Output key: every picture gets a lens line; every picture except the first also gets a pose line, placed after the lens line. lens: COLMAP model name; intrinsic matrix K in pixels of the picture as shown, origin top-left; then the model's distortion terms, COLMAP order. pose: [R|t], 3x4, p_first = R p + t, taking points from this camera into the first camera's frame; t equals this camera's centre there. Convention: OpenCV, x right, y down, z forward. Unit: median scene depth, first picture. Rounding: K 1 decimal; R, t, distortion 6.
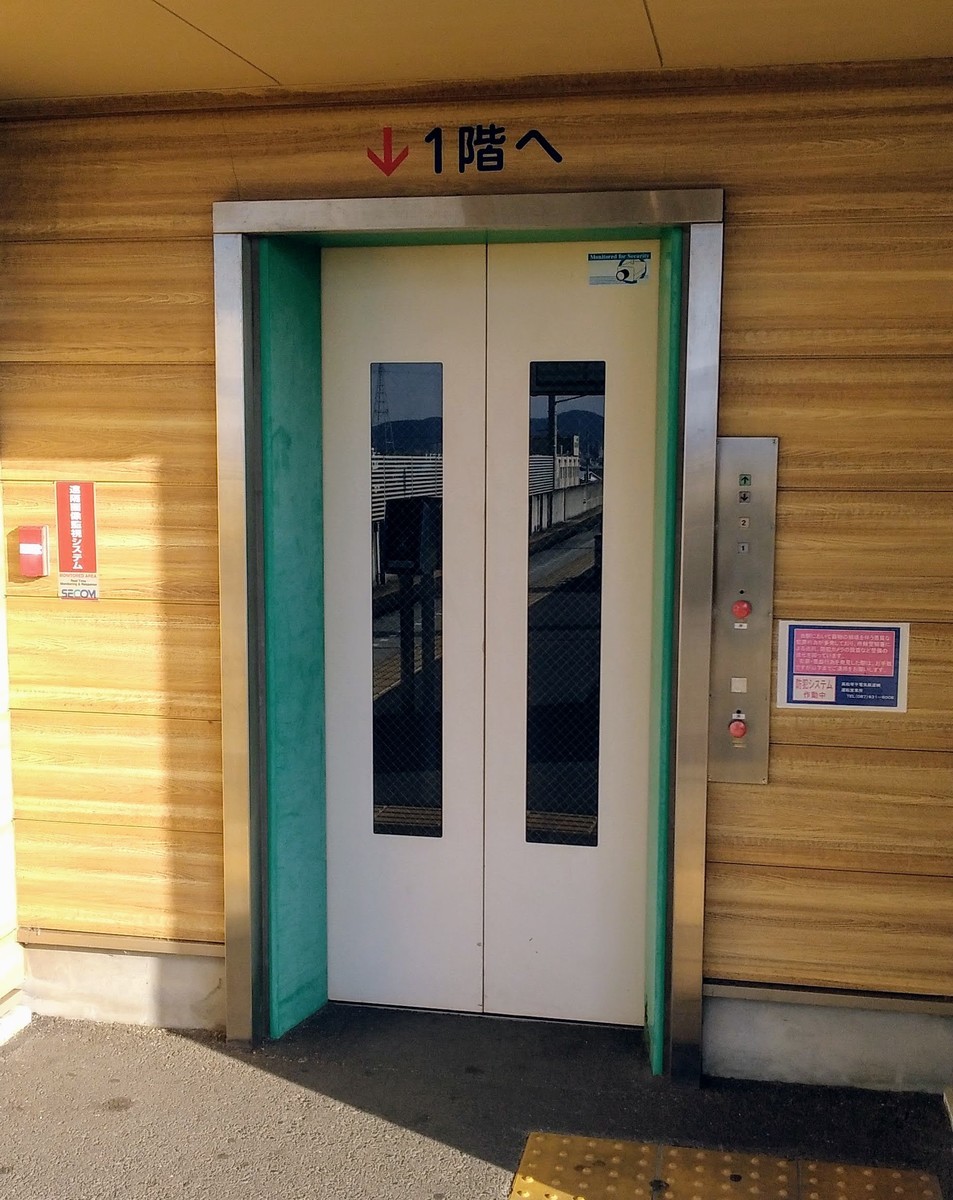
lens RADIAL K [[1176.1, 0, 475.6], [0, 1176.1, 595.2], [0, 0, 1]] dist [-0.012518, 0.000000]
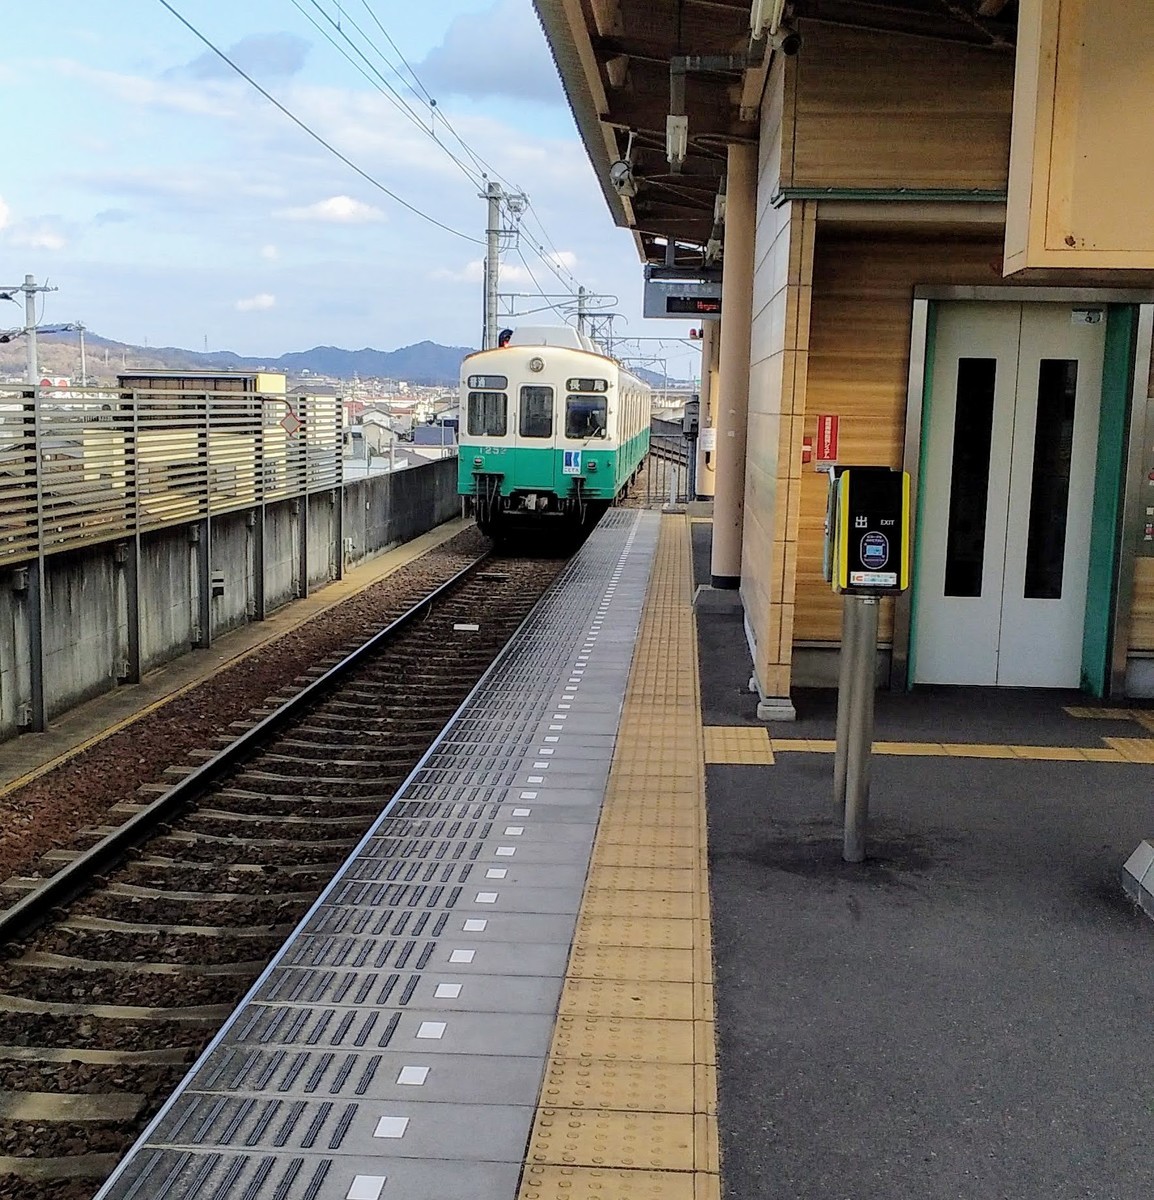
lens RADIAL K [[1404.5, 0, 578.6], [0, 1404.5, 602.7], [0, 0, 1]] dist [0.031037, 0.000000]
pose [[0.995110, 0.001409, 0.098762, -1.017808], [-0.004547, 0.999492, 0.031559, 0.155225], [-0.098668, -0.031853, 0.994610, -1.415382]]
